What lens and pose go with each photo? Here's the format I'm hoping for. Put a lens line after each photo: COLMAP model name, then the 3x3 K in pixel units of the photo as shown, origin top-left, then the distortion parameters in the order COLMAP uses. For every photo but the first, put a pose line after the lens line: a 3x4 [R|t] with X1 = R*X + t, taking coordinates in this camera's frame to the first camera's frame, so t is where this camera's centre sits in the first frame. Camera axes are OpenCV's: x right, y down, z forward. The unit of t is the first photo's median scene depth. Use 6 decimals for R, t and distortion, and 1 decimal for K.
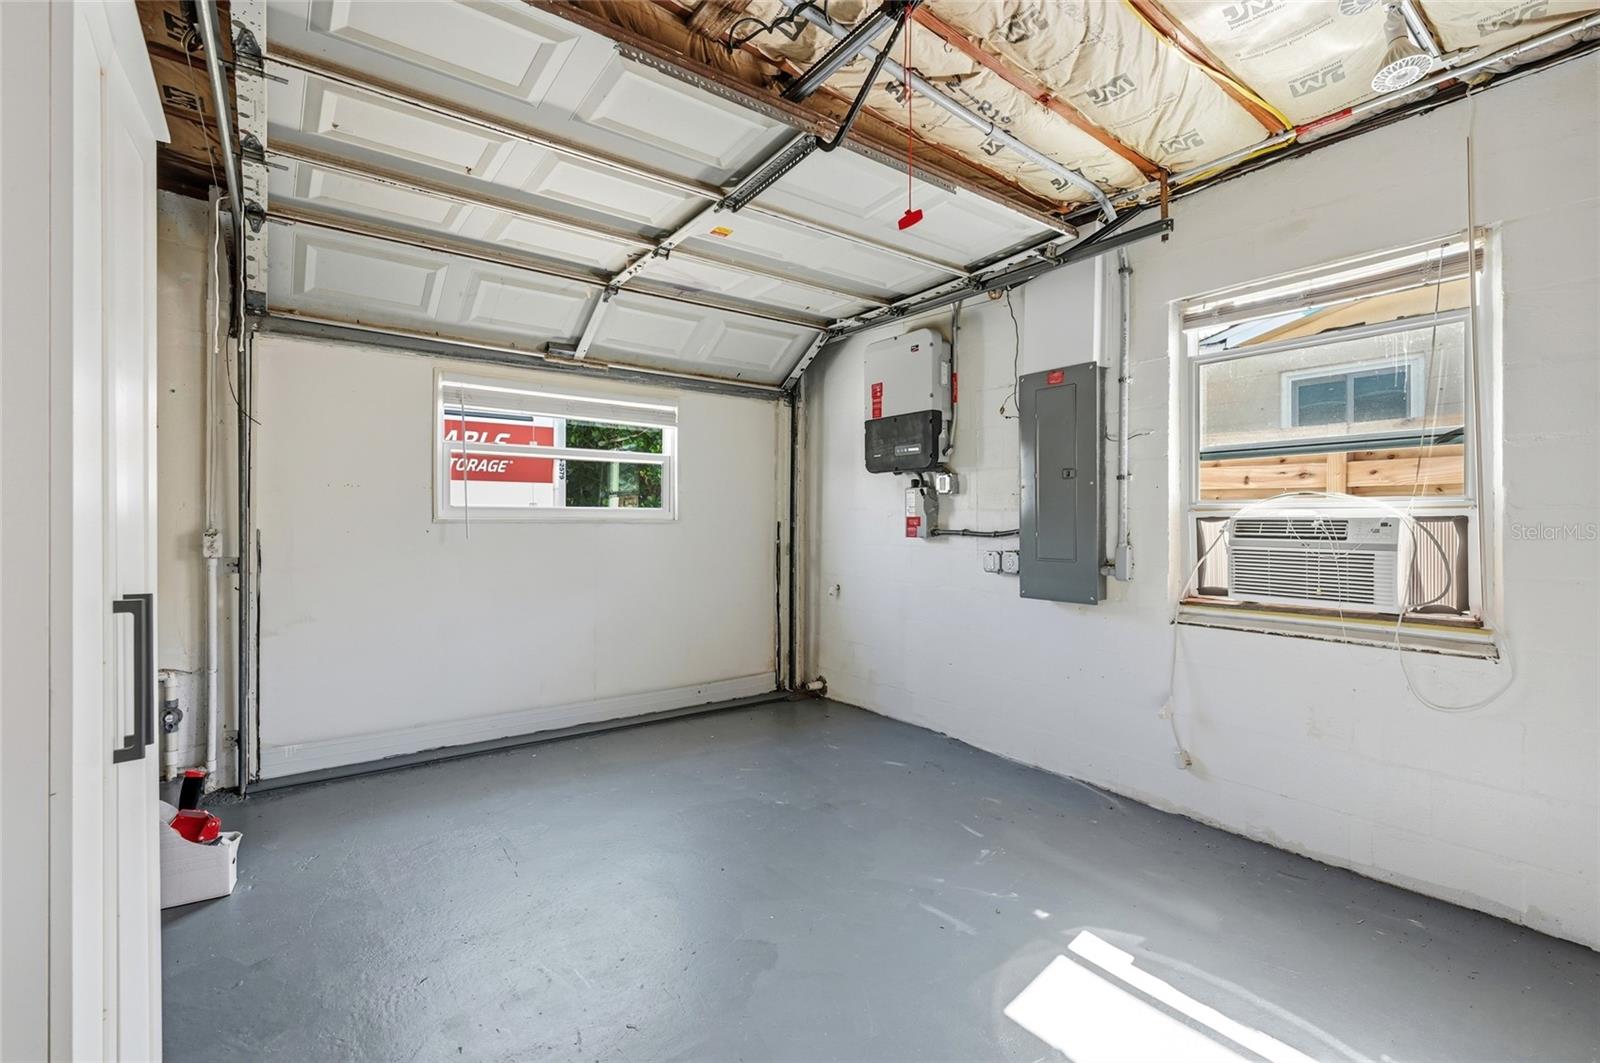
lens RADIAL K [[726.4, 0, 806.7], [0, 726.4, 510.1], [0, 0, 1]] dist [-0.001126, 0.000892]
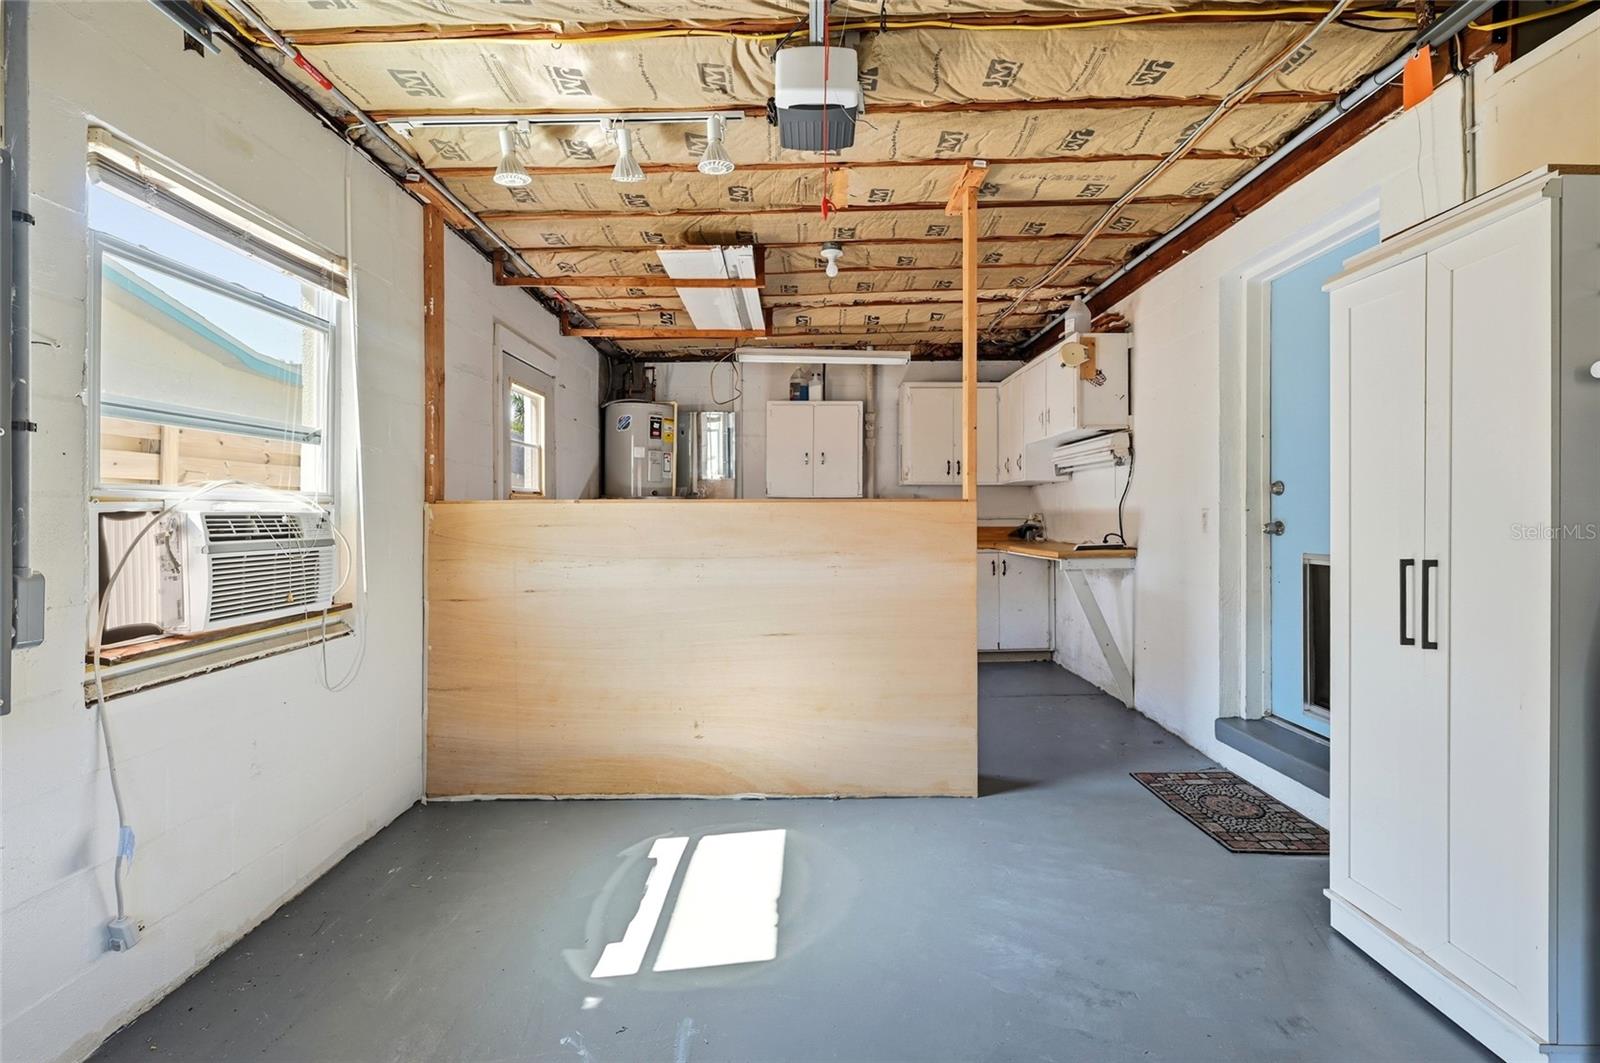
lens RADIAL K [[726.4, 0, 806.7], [0, 726.4, 510.1], [0, 0, 1]] dist [-0.001126, 0.000892]
pose [[-0.803333, 0.002050, 0.595527, -0.305952], [-0.007482, 0.999880, -0.013534, 0.014265], [-0.595483, -0.015328, -0.803221, 1.327859]]
